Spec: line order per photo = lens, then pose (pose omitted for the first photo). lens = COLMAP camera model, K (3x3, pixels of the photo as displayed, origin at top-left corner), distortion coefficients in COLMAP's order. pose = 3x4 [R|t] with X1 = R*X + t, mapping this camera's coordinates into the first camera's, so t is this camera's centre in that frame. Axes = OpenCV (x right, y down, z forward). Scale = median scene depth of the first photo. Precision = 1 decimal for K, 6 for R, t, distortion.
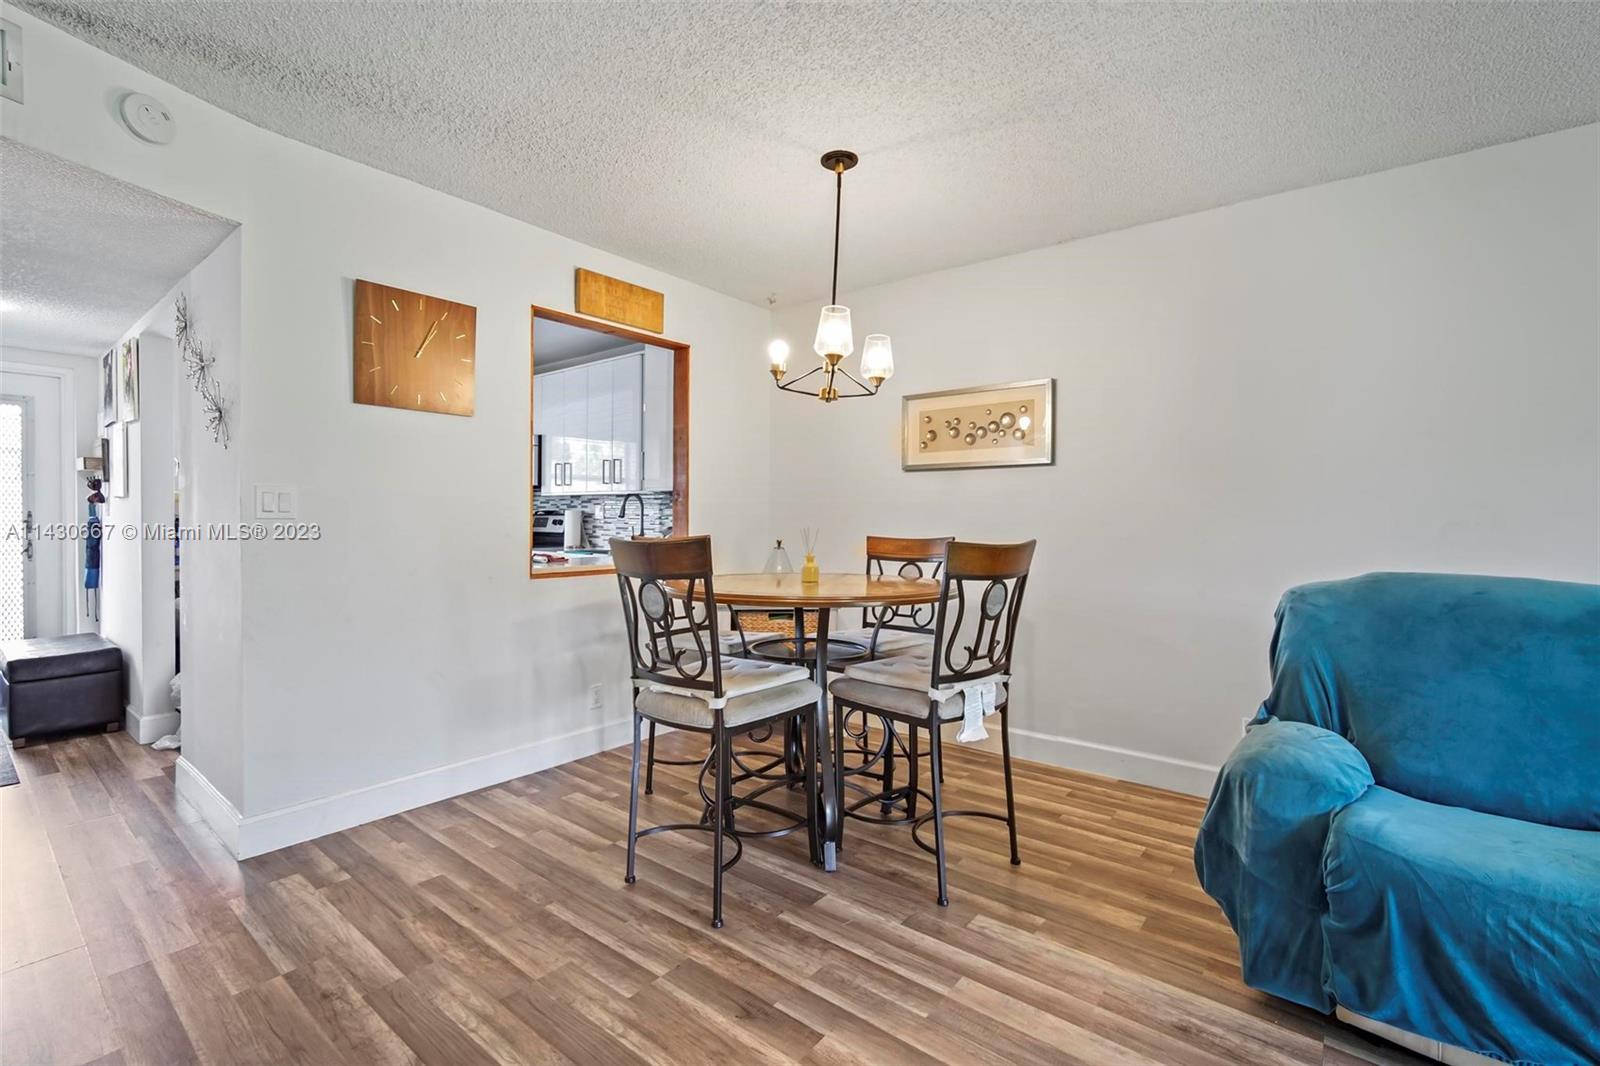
lens RADIAL K [[704.7, 0, 811.5], [0, 704.7, 525.9], [0, 0, 1]] dist [-0.011134, 0.002349]
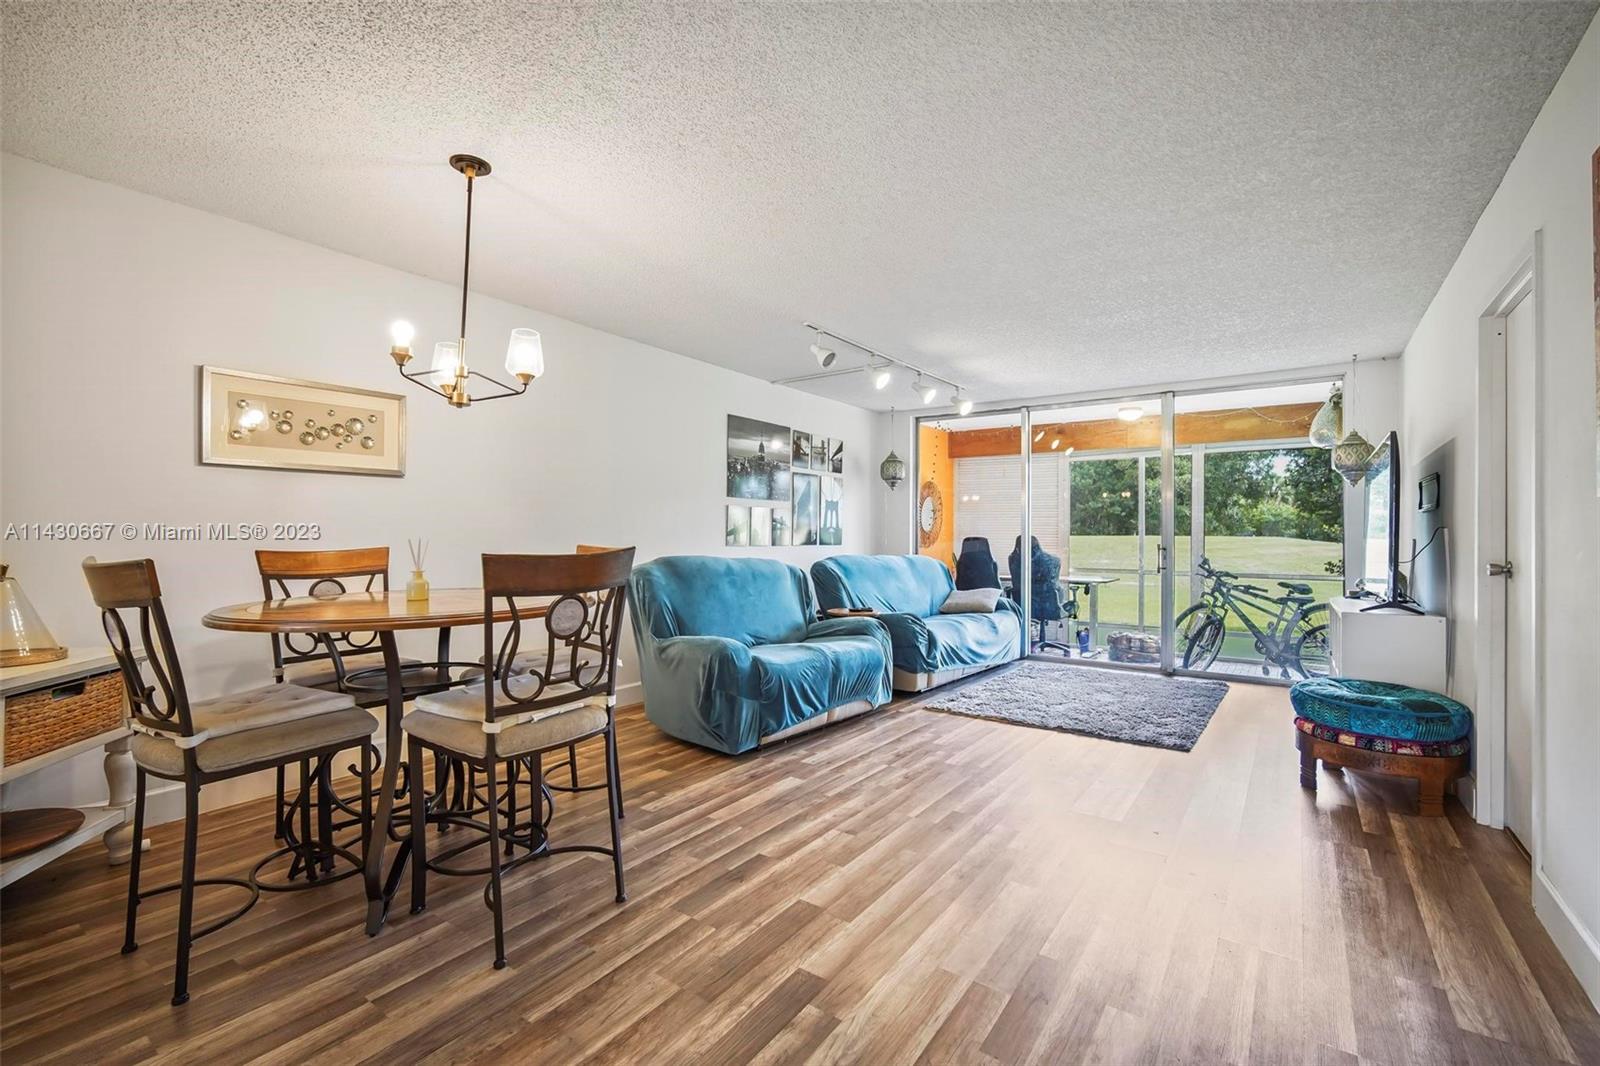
lens RADIAL K [[704.7, 0, 795.7], [0, 704.7, 529.1], [0, 0, 1]] dist [-0.011134, 0.002349]
pose [[-0.050770, -0.000712, 0.998710, -1.253435], [0.003548, 0.999993, 0.000893, -0.013190], [-0.998704, 0.003588, -0.050768, 0.784114]]
